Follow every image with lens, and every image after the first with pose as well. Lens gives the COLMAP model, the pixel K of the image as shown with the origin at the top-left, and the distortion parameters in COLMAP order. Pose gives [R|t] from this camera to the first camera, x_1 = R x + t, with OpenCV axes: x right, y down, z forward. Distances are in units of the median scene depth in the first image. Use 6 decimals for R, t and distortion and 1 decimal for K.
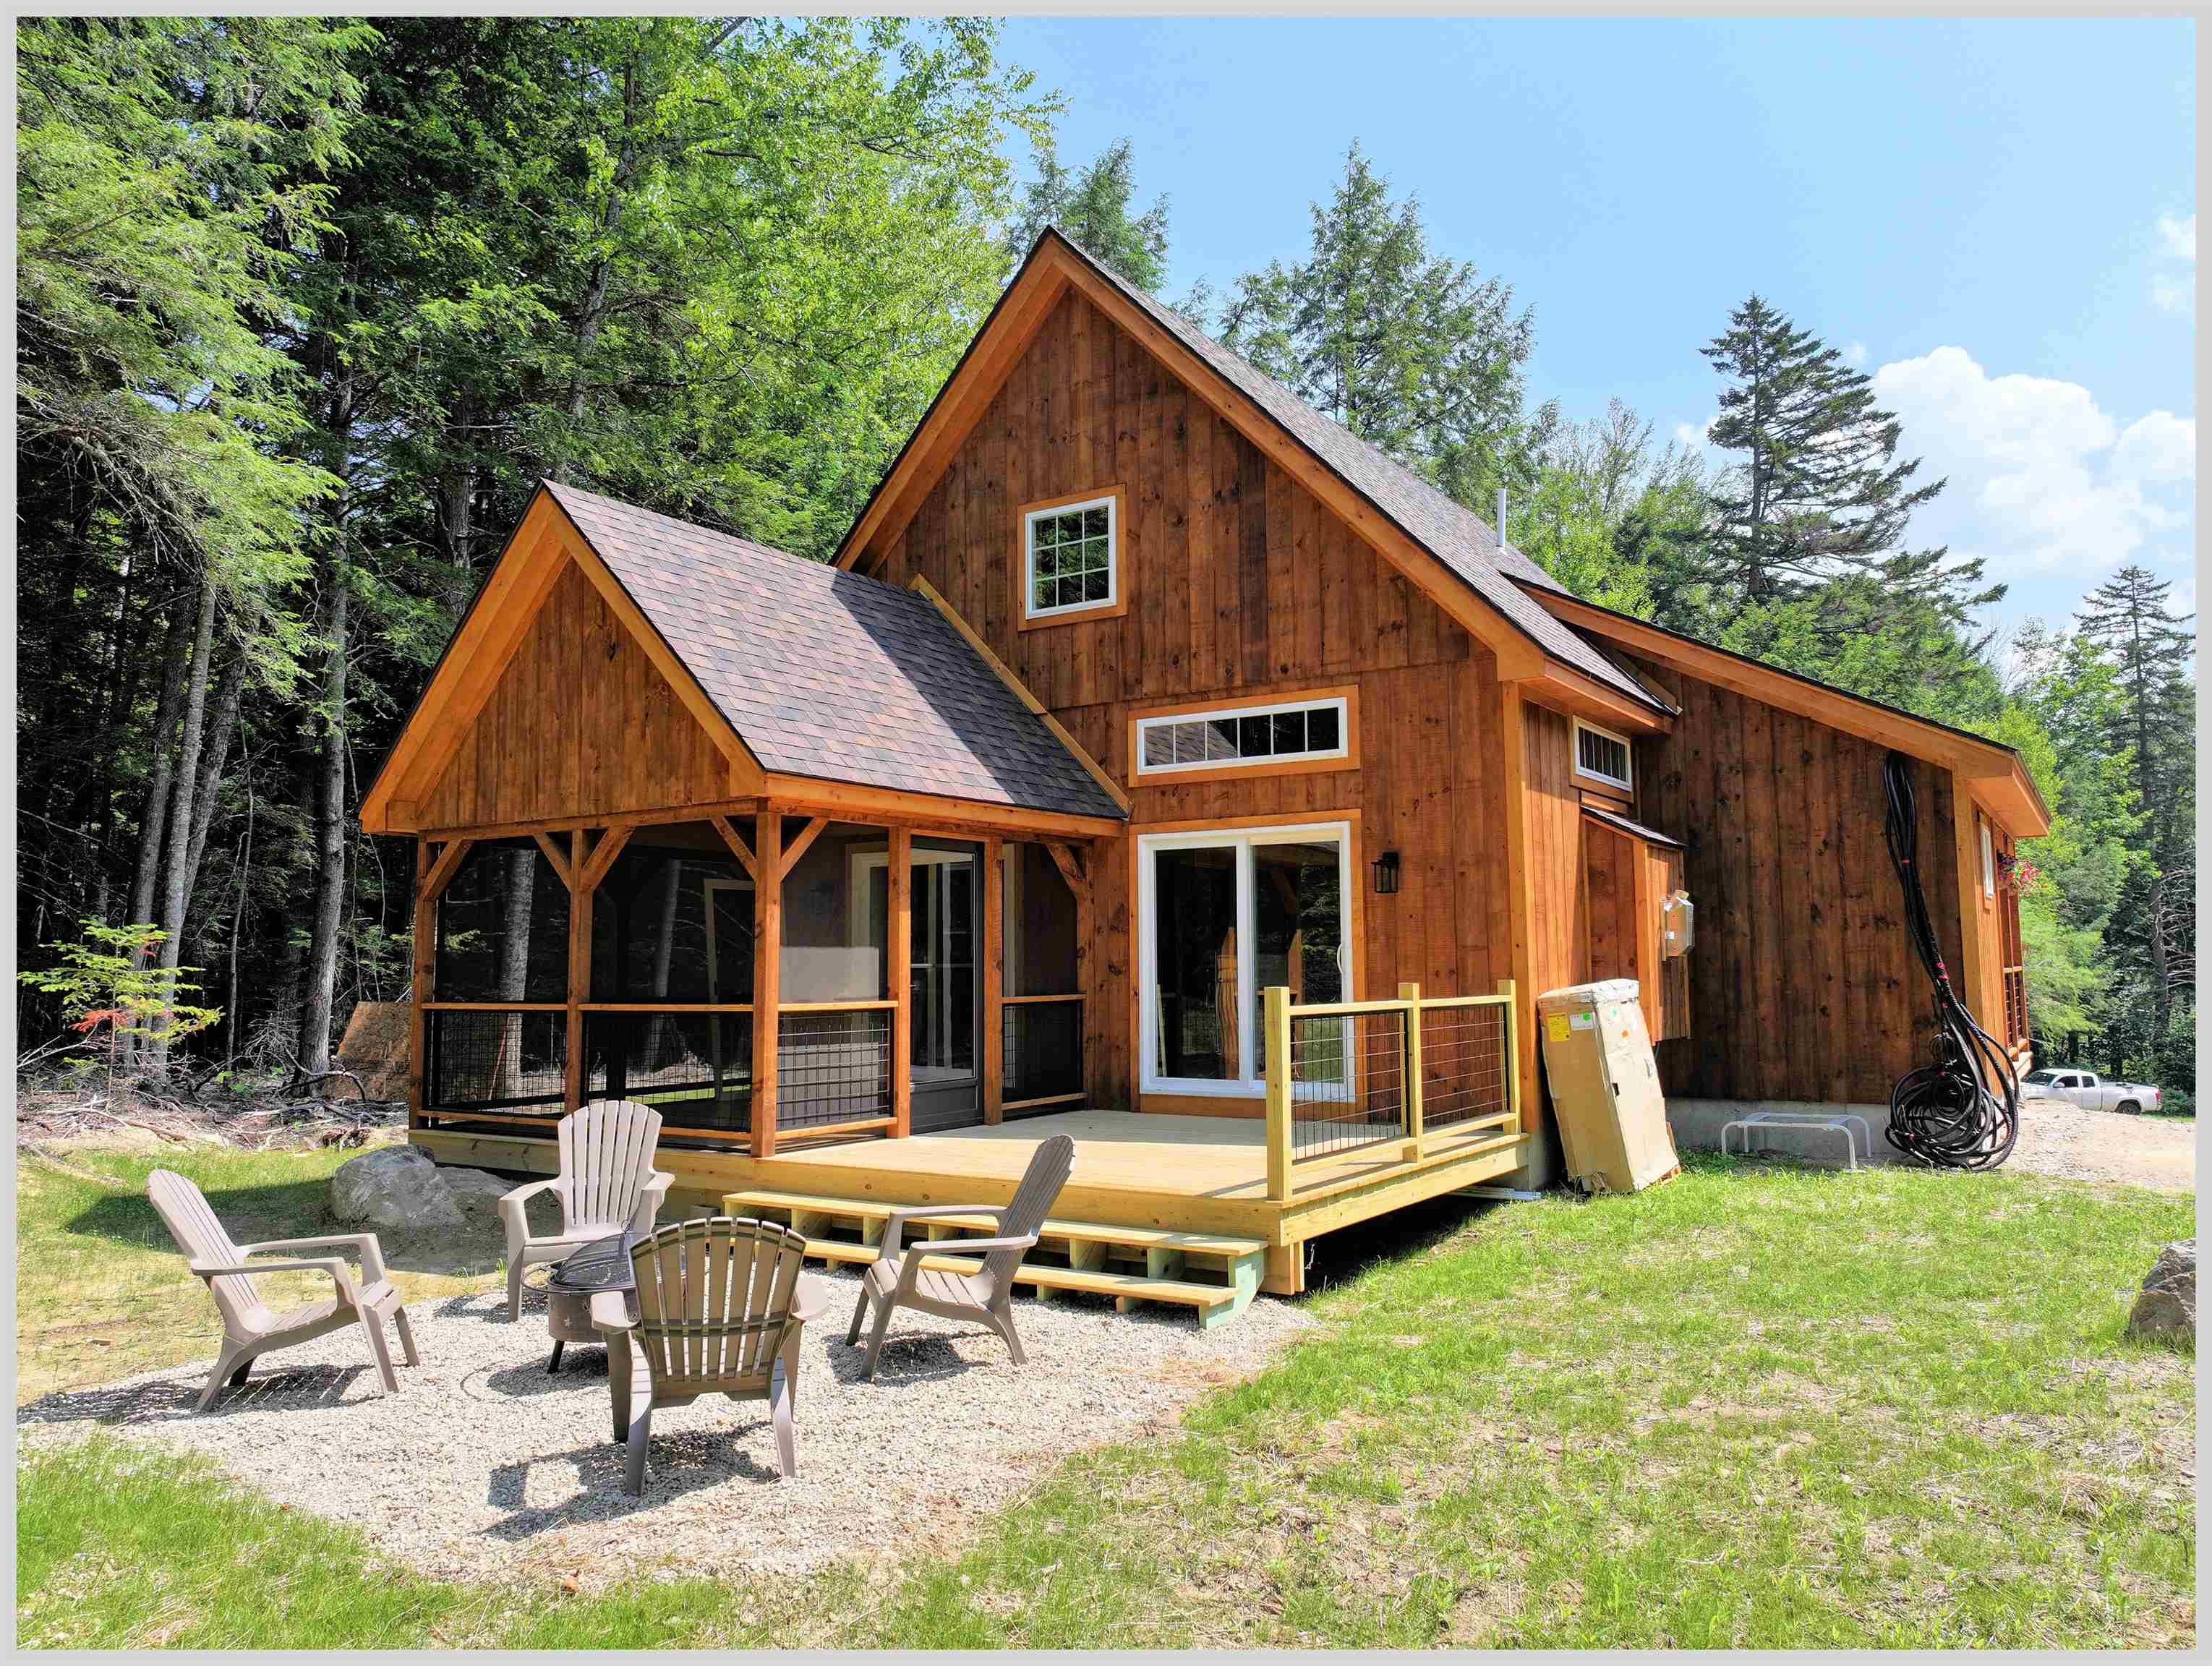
lens RADIAL K [[1535.9, 0, 1109.8], [0, 1535.9, 824.6], [0, 0, 1]] dist [0.006140, 0.003971]
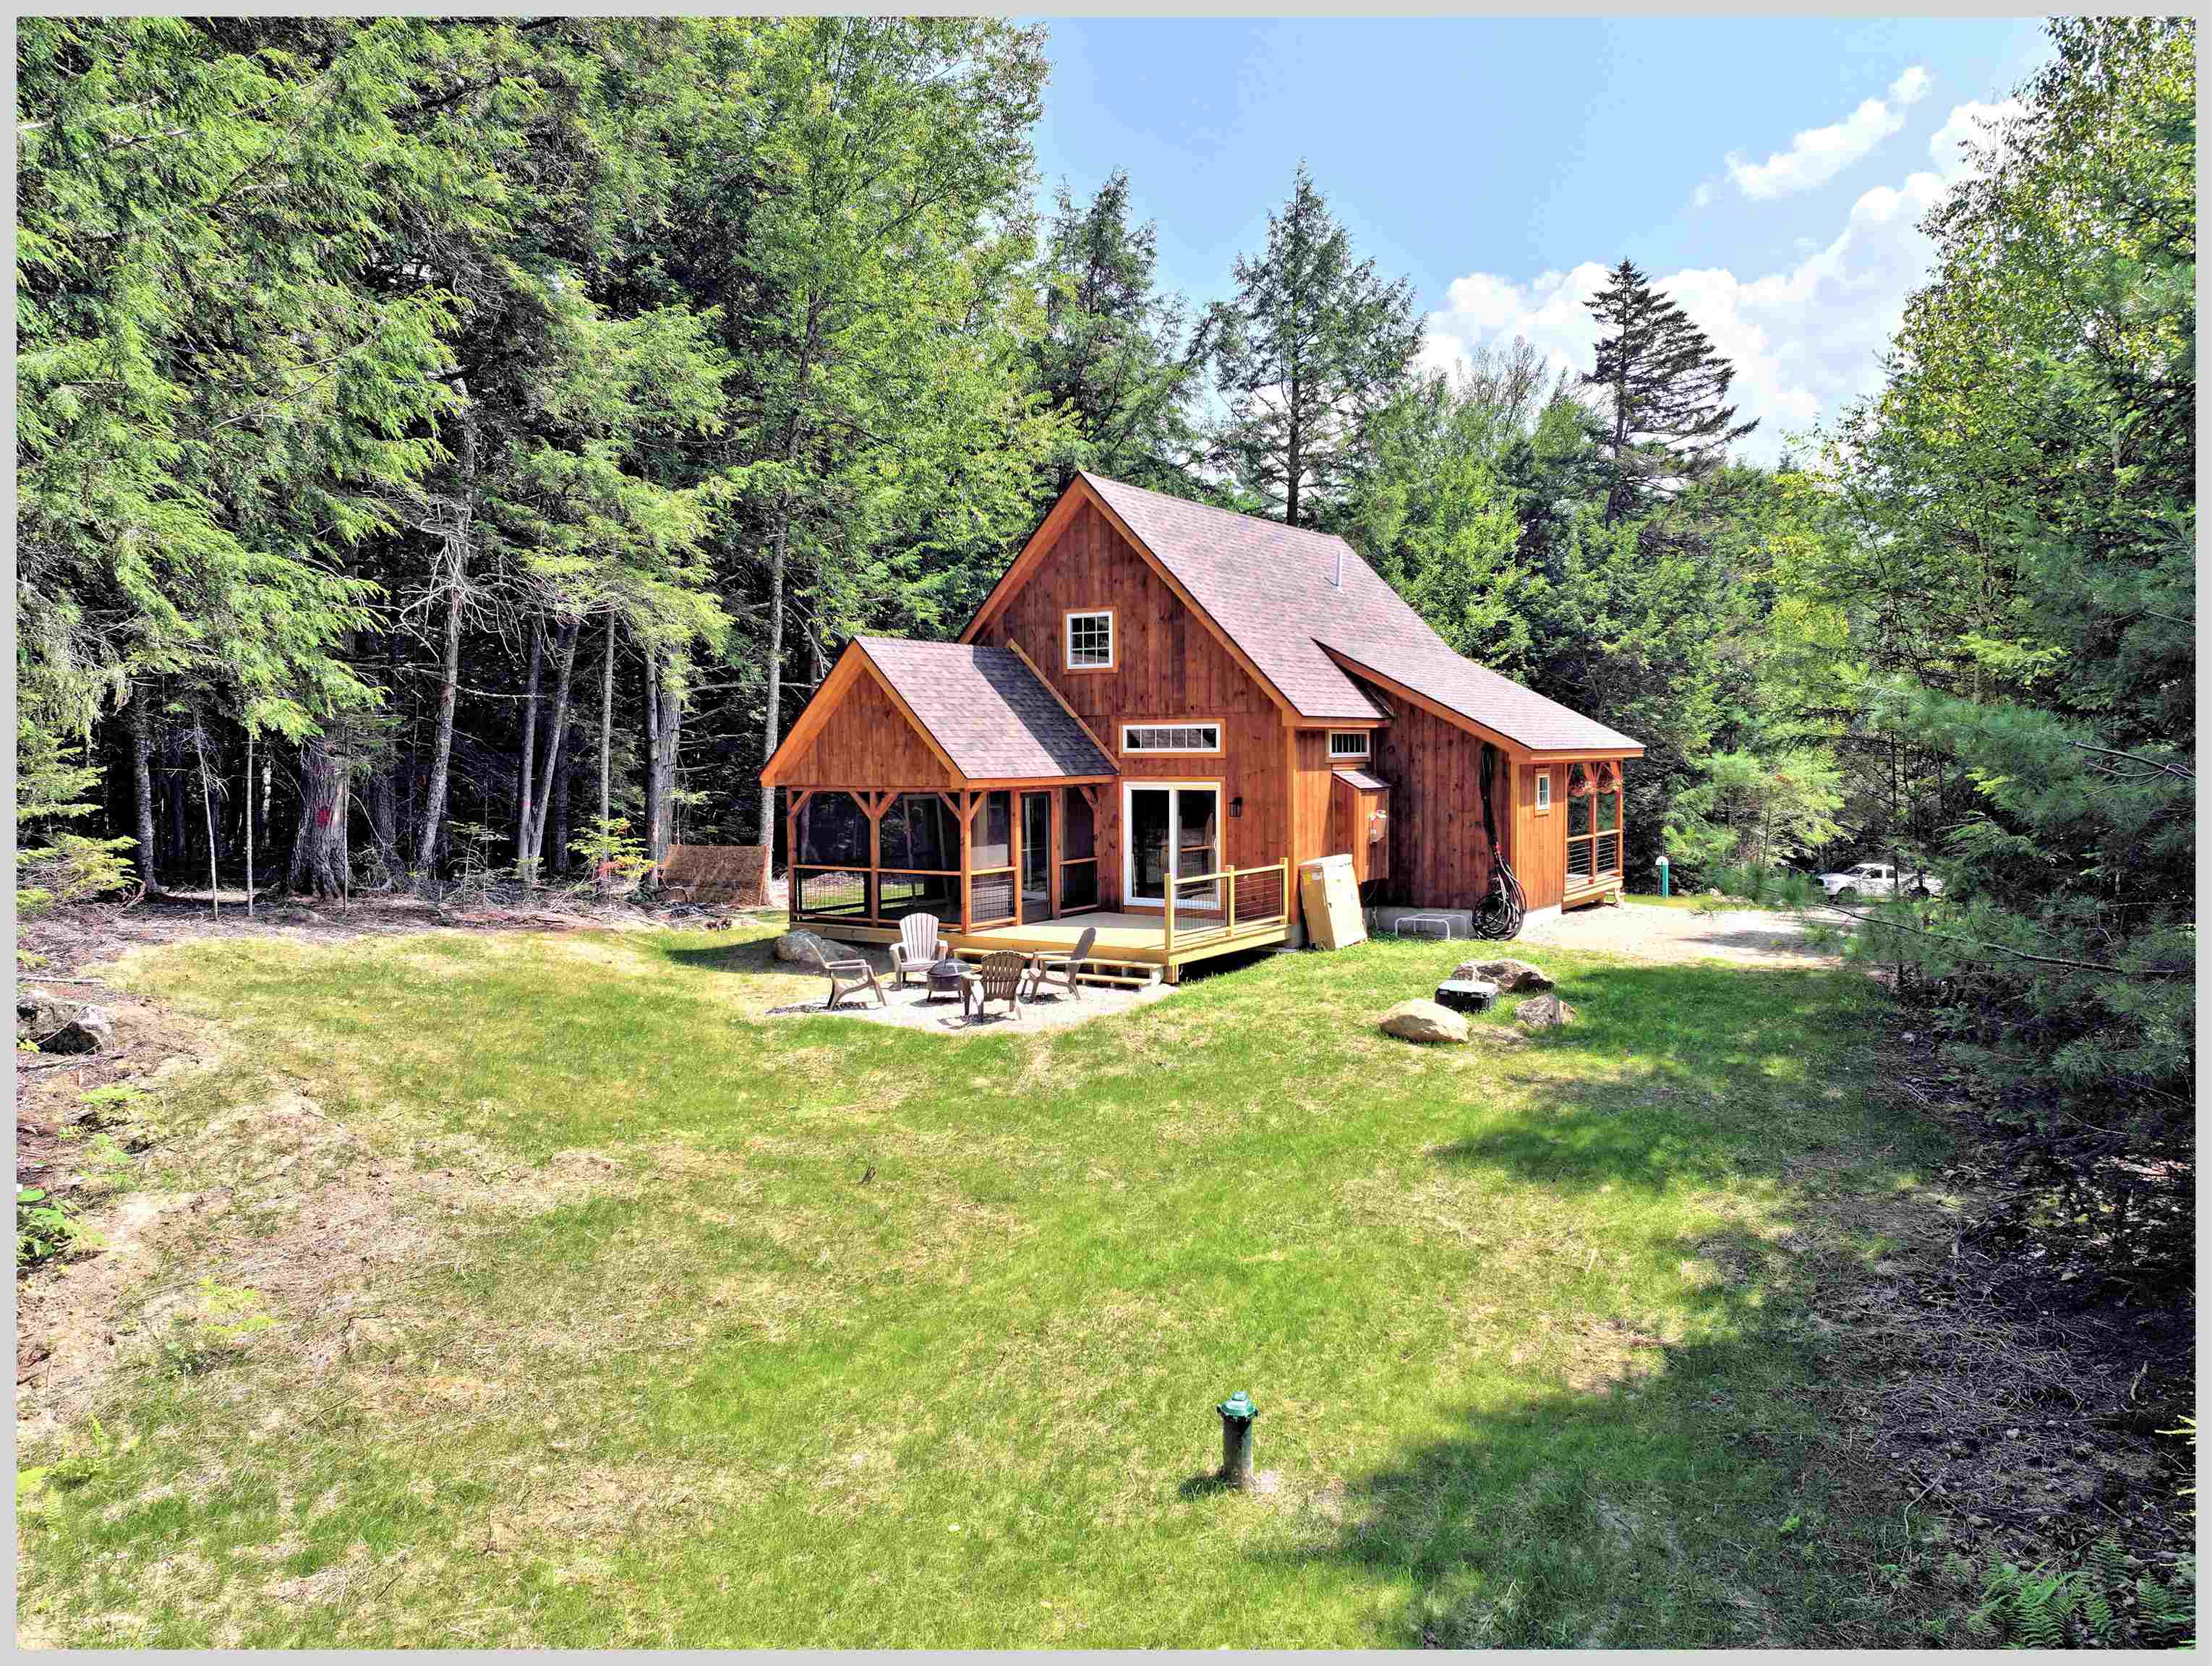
lens RADIAL K [[1535.9, 0, 1109.8], [0, 1535.9, 824.6], [0, 0, 1]] dist [0.006140, 0.003971]
pose [[0.999994, -0.000241, -0.003562, 0.007939], [0.000746, 0.989801, 0.142454, -0.241349], [0.003491, -0.142456, 0.989795, -1.103510]]
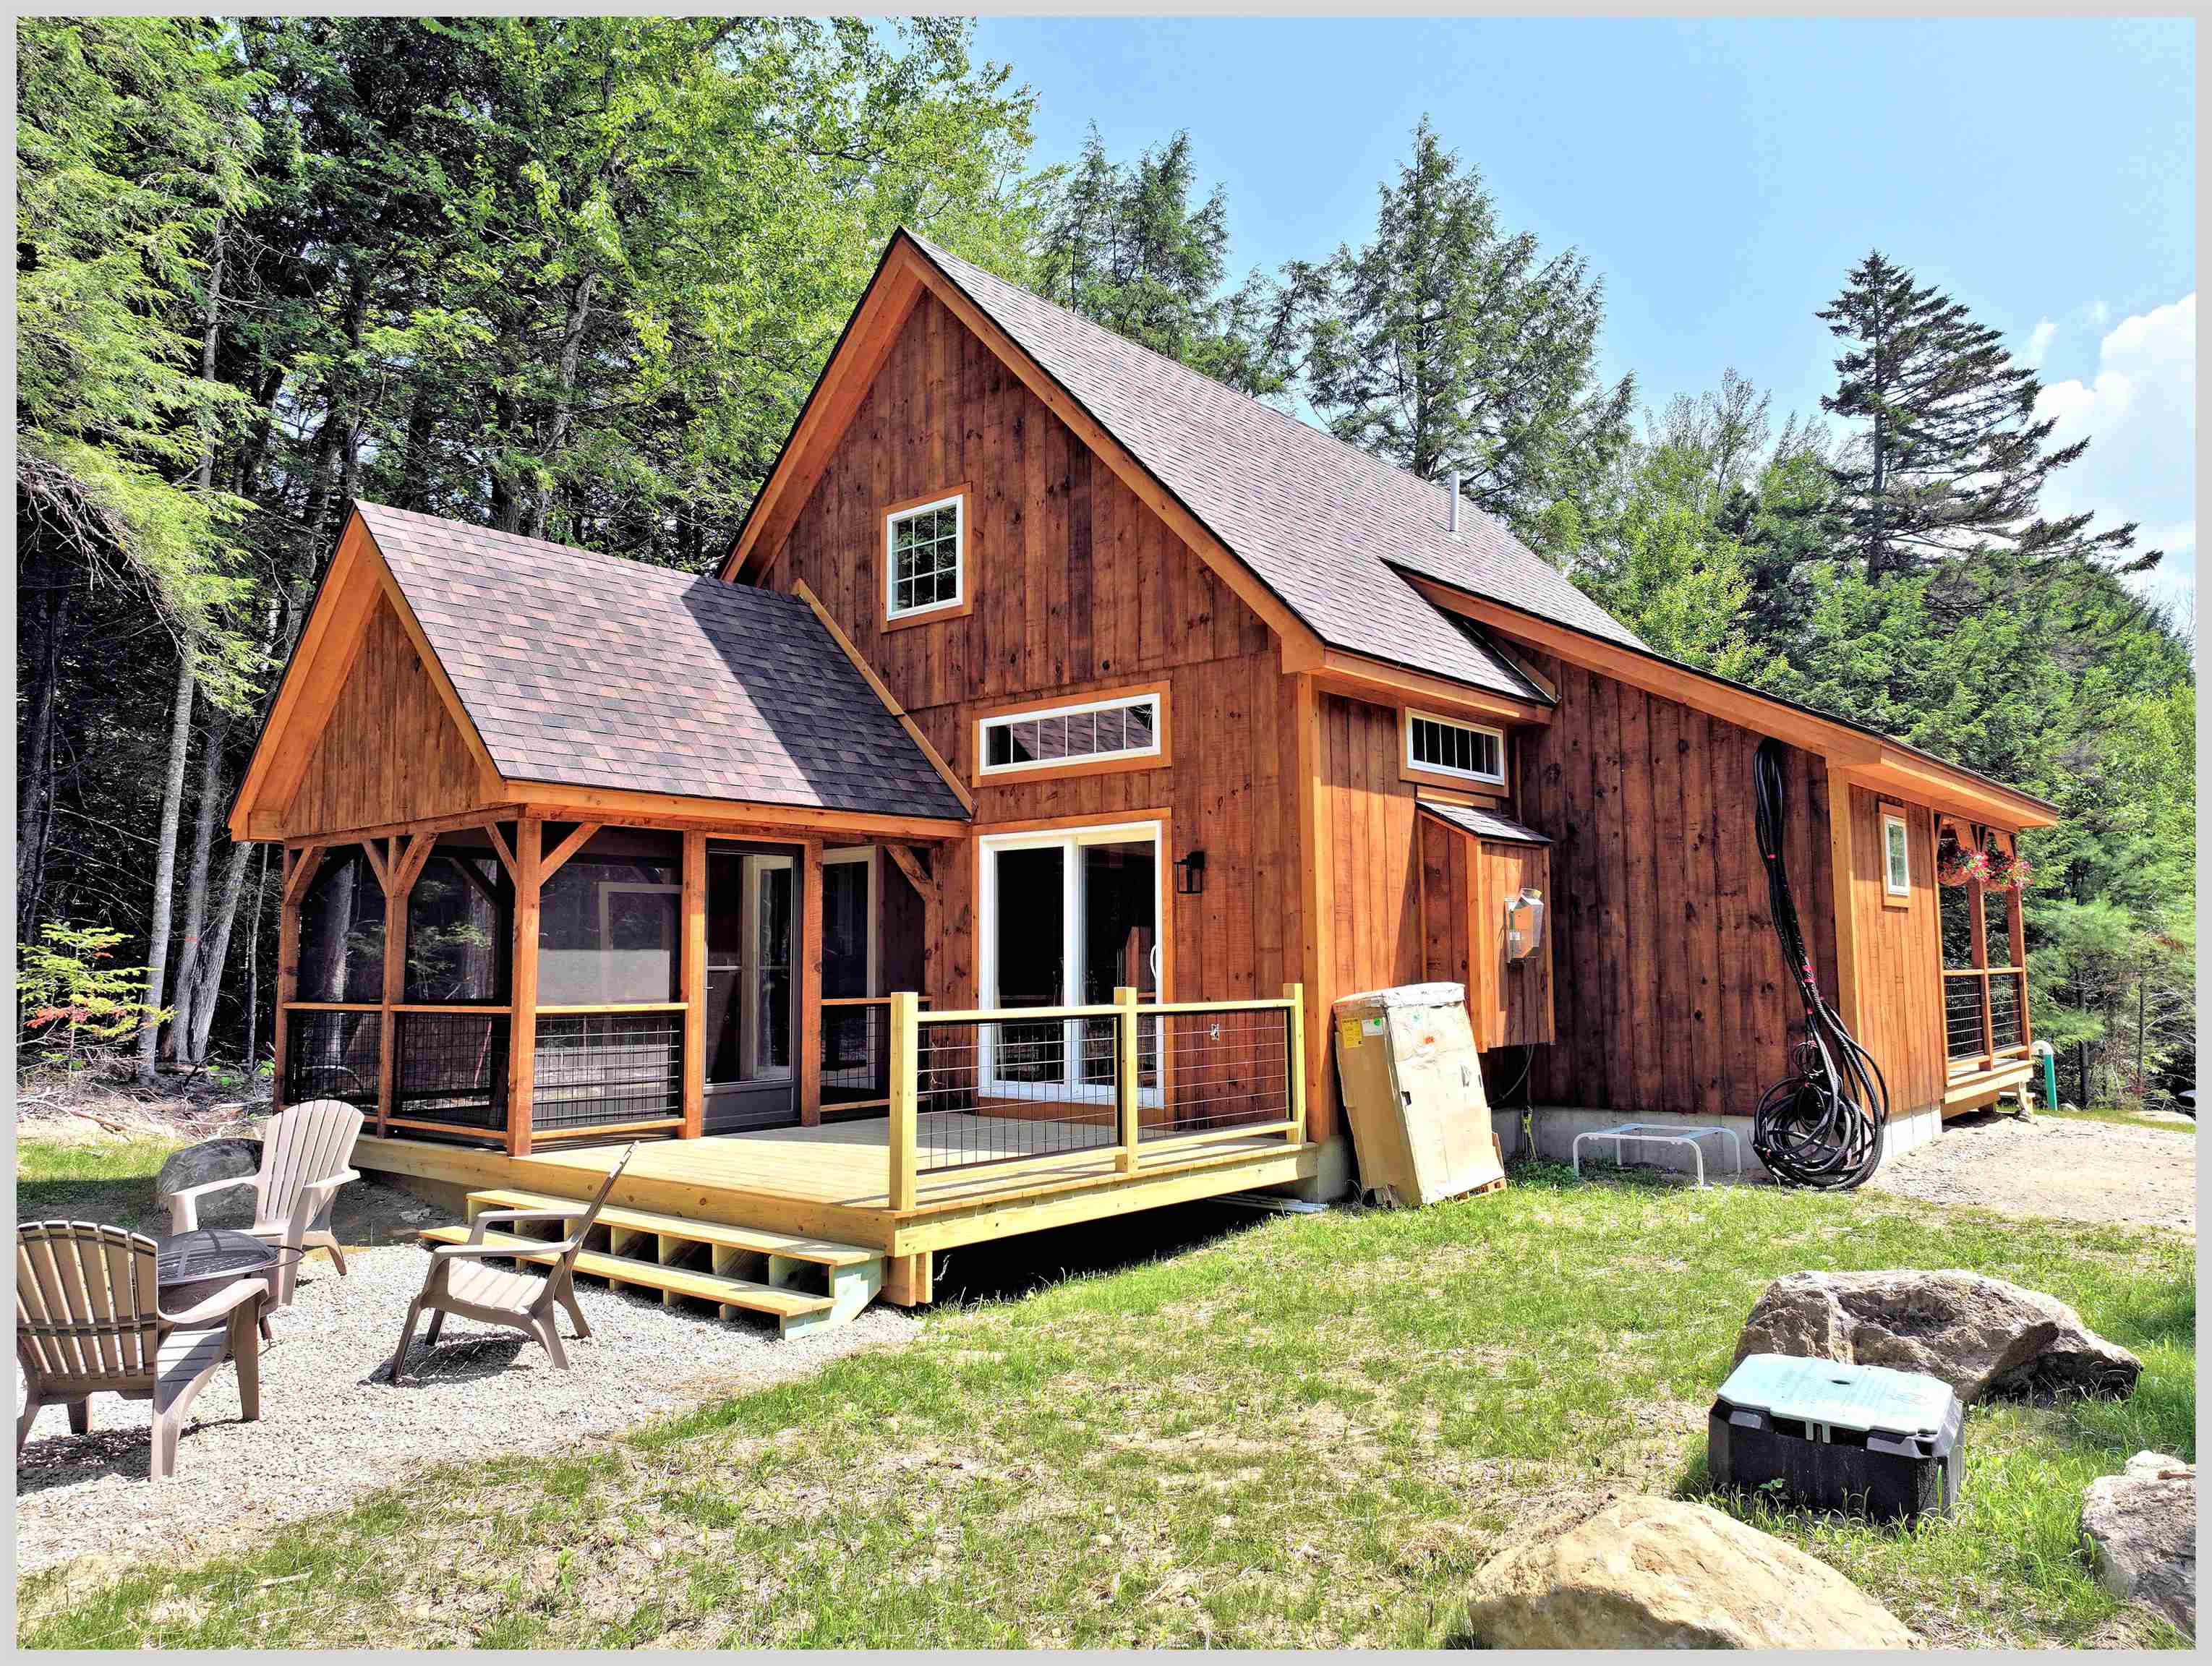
lens RADIAL K [[1535.9, 0, 1109.8], [0, 1535.9, 824.6], [0, 0, 1]] dist [0.006140, 0.003971]
pose [[0.992577, -0.010534, -0.121162, 0.232779], [0.010790, 0.999941, 0.001458, -0.001061], [0.121139, -0.002755, 0.992632, 0.026566]]
